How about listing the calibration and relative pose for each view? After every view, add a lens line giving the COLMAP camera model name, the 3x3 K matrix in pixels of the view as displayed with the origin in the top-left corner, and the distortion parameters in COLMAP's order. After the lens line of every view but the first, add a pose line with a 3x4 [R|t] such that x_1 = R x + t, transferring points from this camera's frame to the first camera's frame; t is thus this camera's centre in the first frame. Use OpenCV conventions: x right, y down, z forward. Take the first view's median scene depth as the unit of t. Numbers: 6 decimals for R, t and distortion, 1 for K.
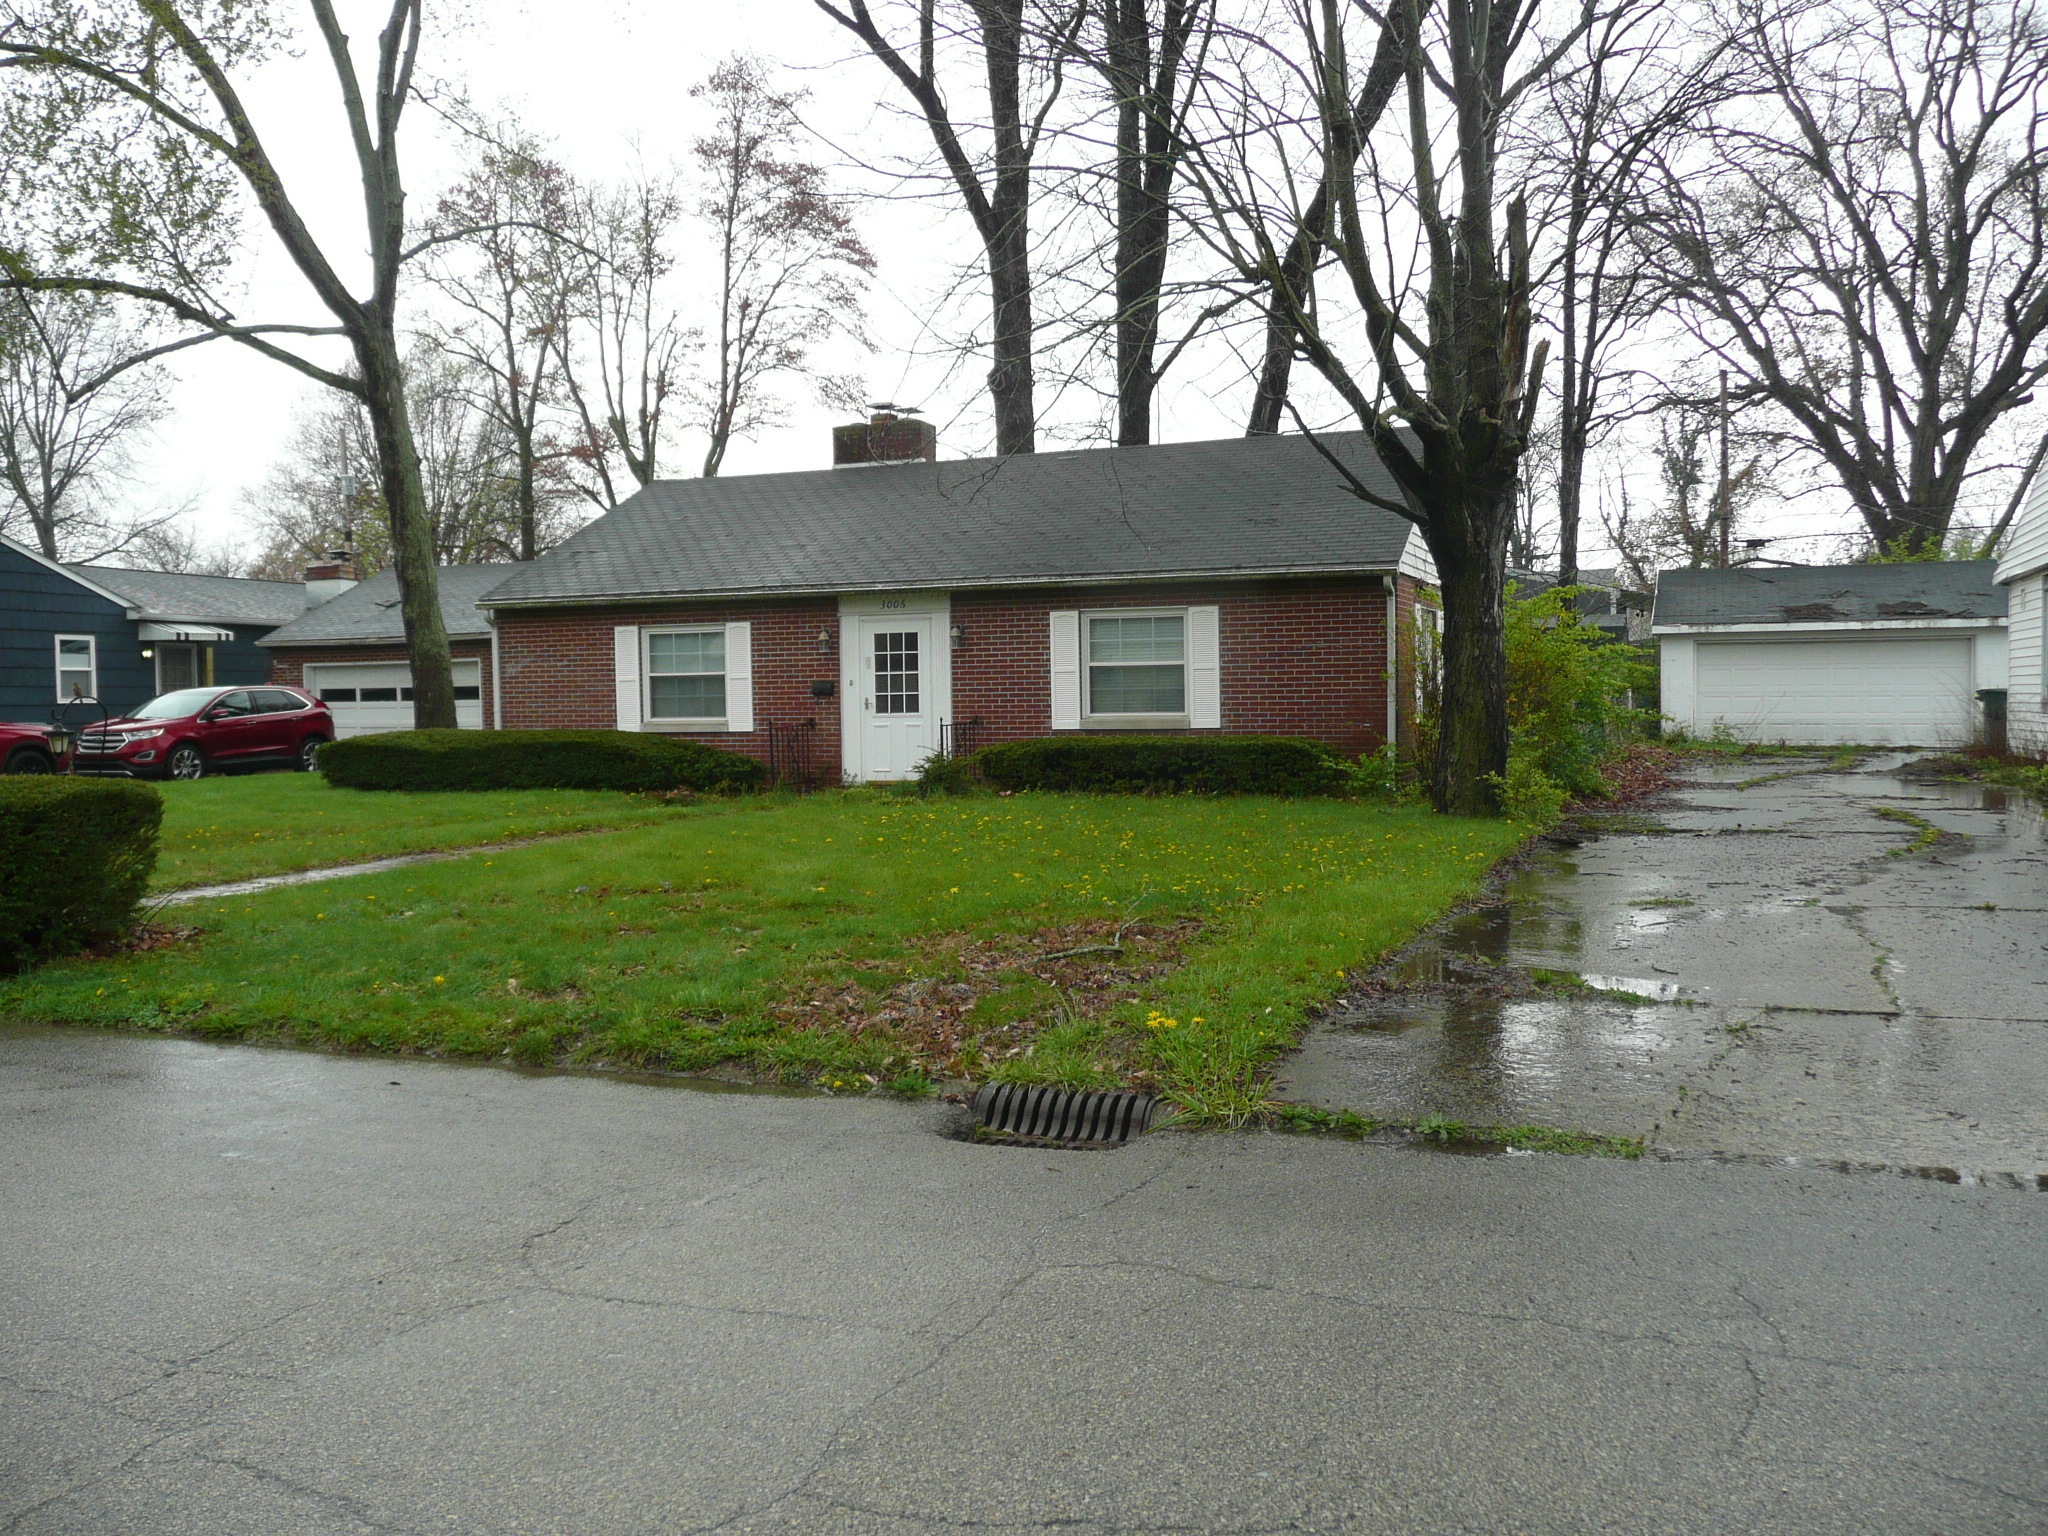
lens RADIAL K [[1659.7, 0, 1024.0], [0, 1659.7, 768.0], [0, 0, 1]] dist [-0.004034, -0.000724]
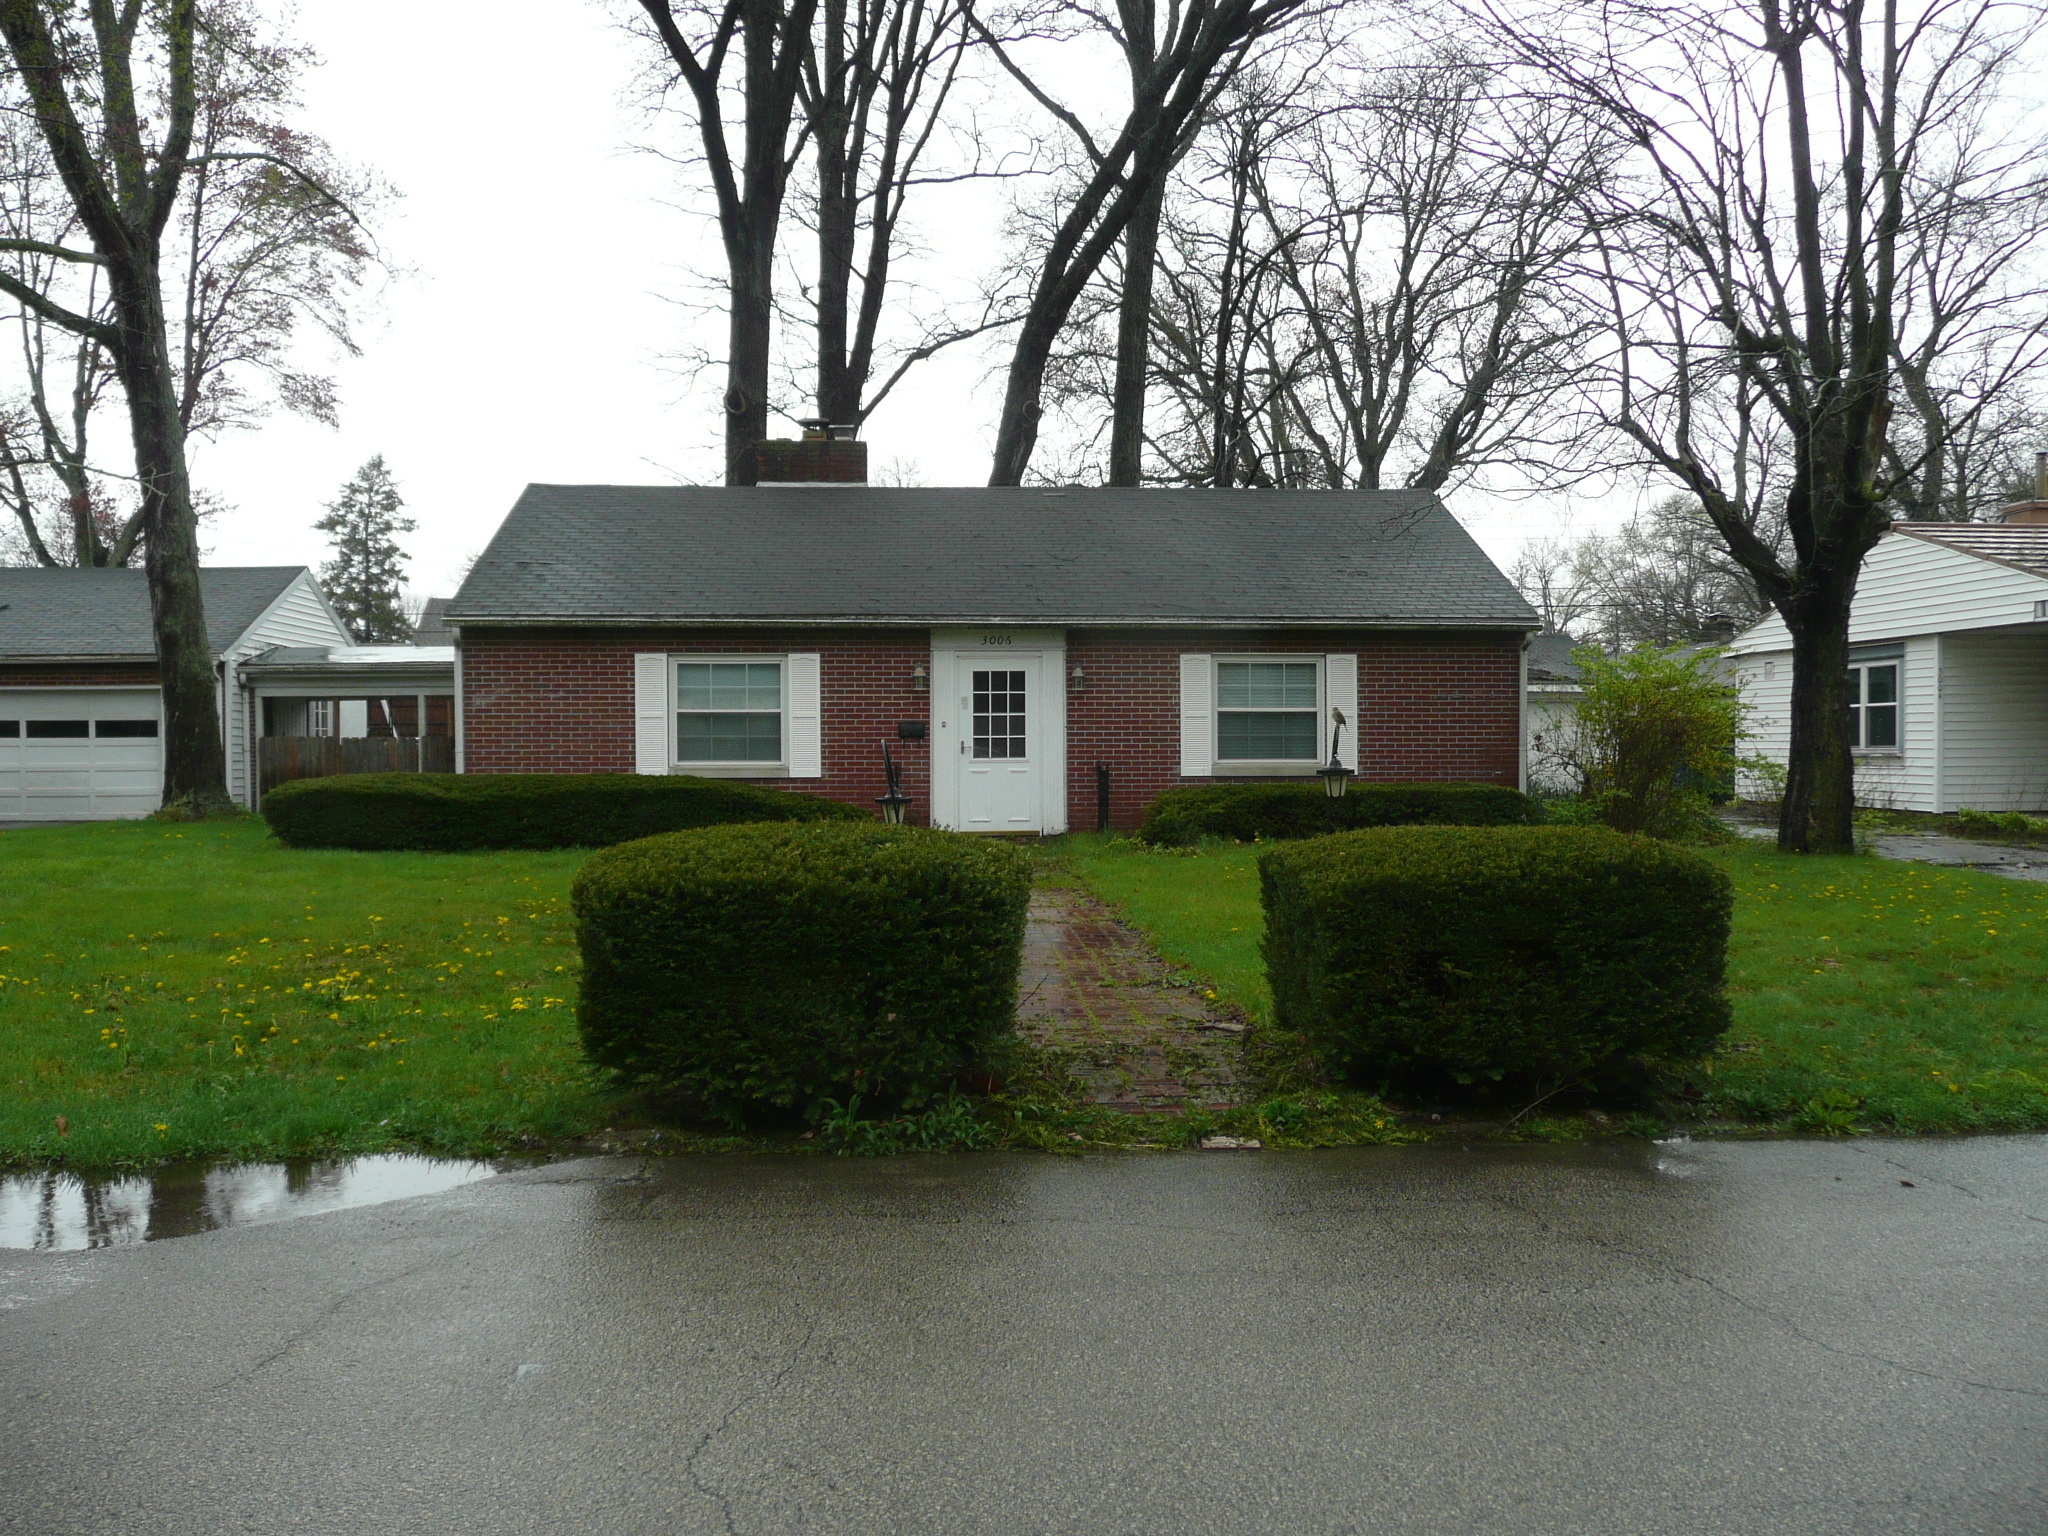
lens RADIAL K [[1679.6, 0, 1024.0], [0, 1679.6, 768.0], [0, 0, 1]] dist [-0.002263, -0.009222]
pose [[0.908419, 0.007015, 0.418002, -0.439089], [0.006495, 0.999502, -0.030890, 0.001303], [-0.418011, 0.030776, 0.907921, 0.143929]]
